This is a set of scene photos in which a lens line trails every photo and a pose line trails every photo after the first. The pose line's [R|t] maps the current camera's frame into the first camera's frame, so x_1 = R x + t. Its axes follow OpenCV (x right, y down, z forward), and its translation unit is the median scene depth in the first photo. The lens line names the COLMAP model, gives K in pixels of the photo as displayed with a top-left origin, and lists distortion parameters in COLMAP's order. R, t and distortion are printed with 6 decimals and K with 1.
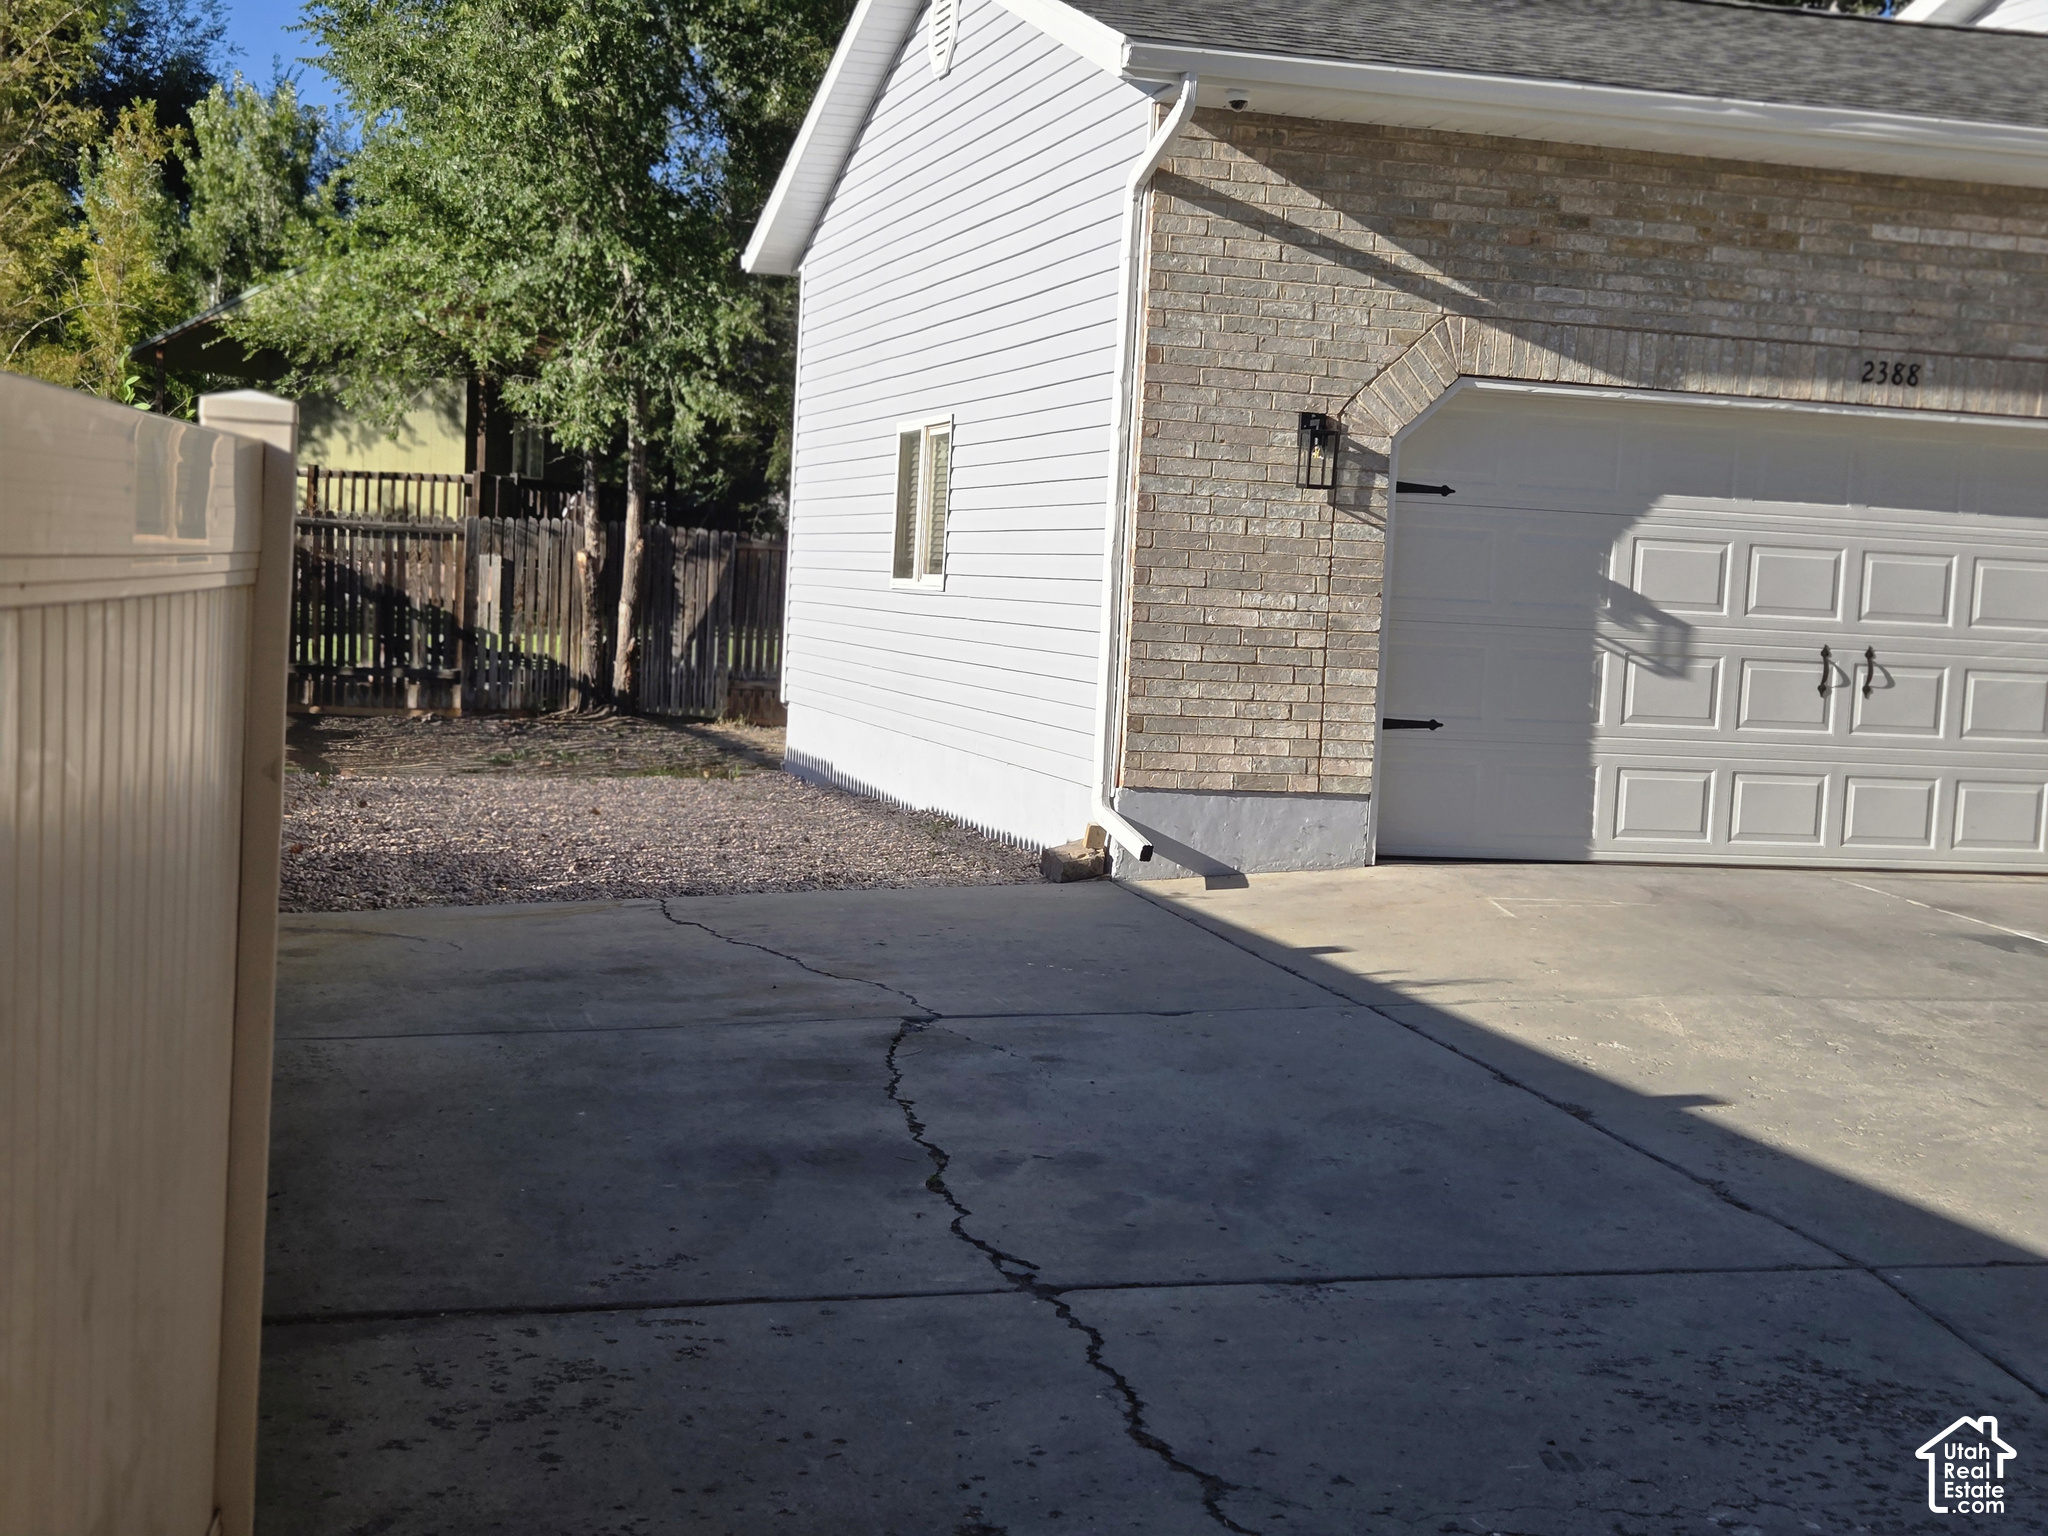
lens RADIAL K [[2857.0, 0, 1007.7], [0, 2857.0, 730.5], [0, 0, 1]] dist [0.147367, -0.082486]
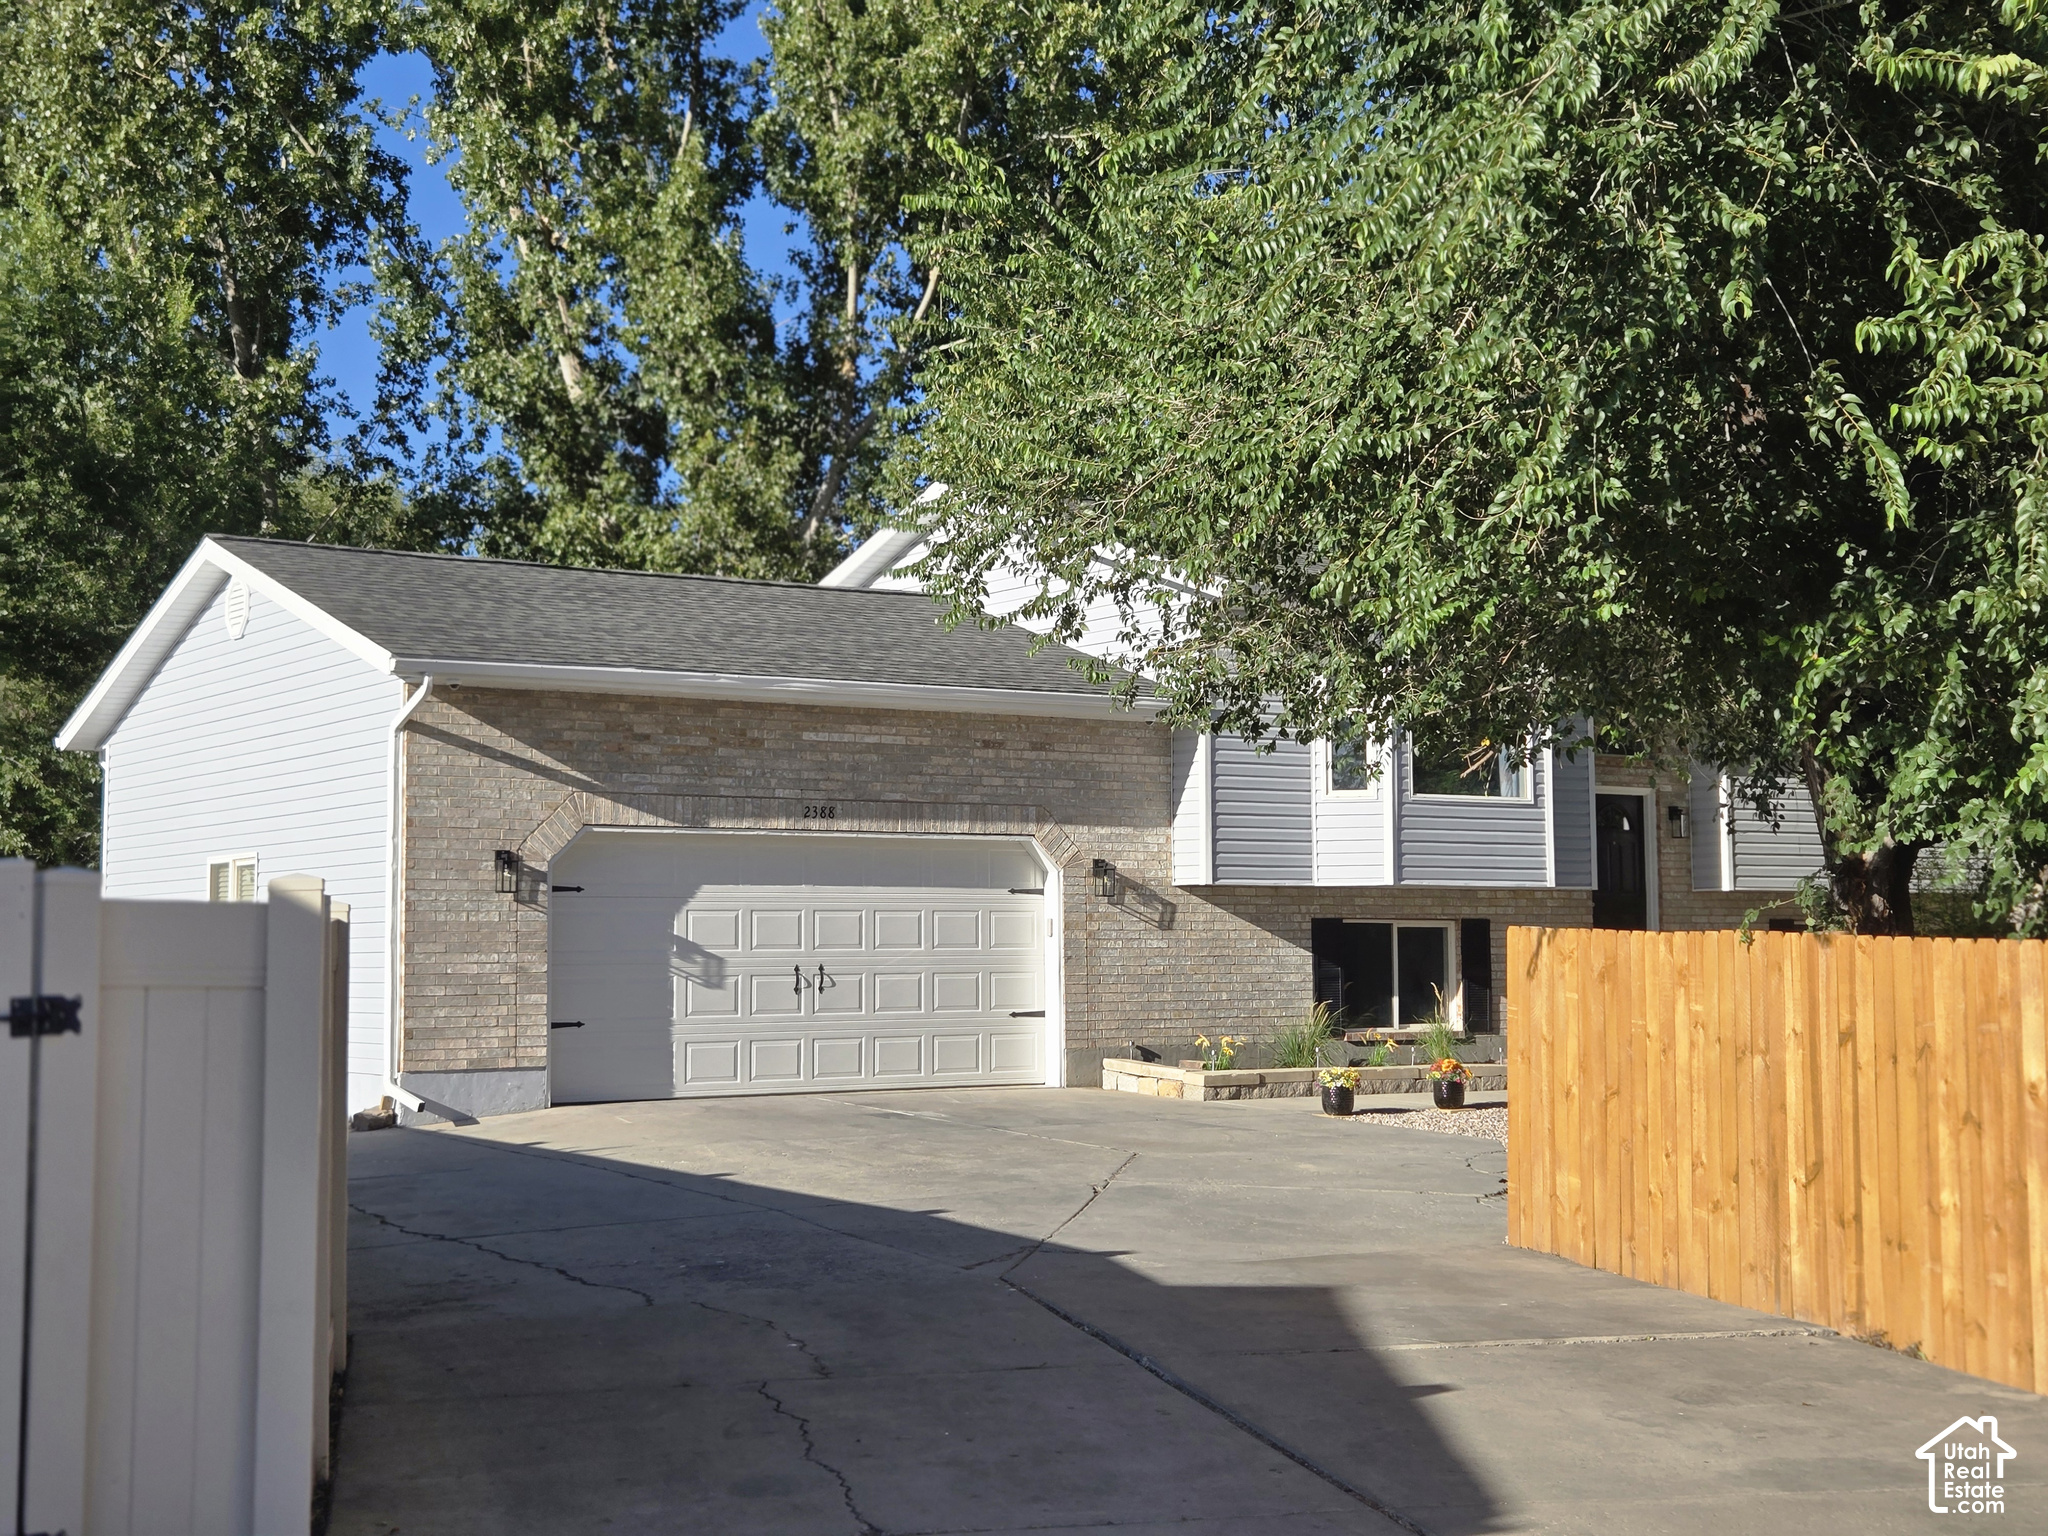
lens RADIAL K [[2857.0, 0, 1007.7], [0, 2857.0, 730.5], [0, 0, 1]] dist [0.147367, -0.082486]
pose [[0.950622, -0.034980, 0.308374, -0.137473], [0.072438, 0.991192, -0.110868, 0.033878], [-0.301779, 0.127731, 0.944782, -0.756824]]
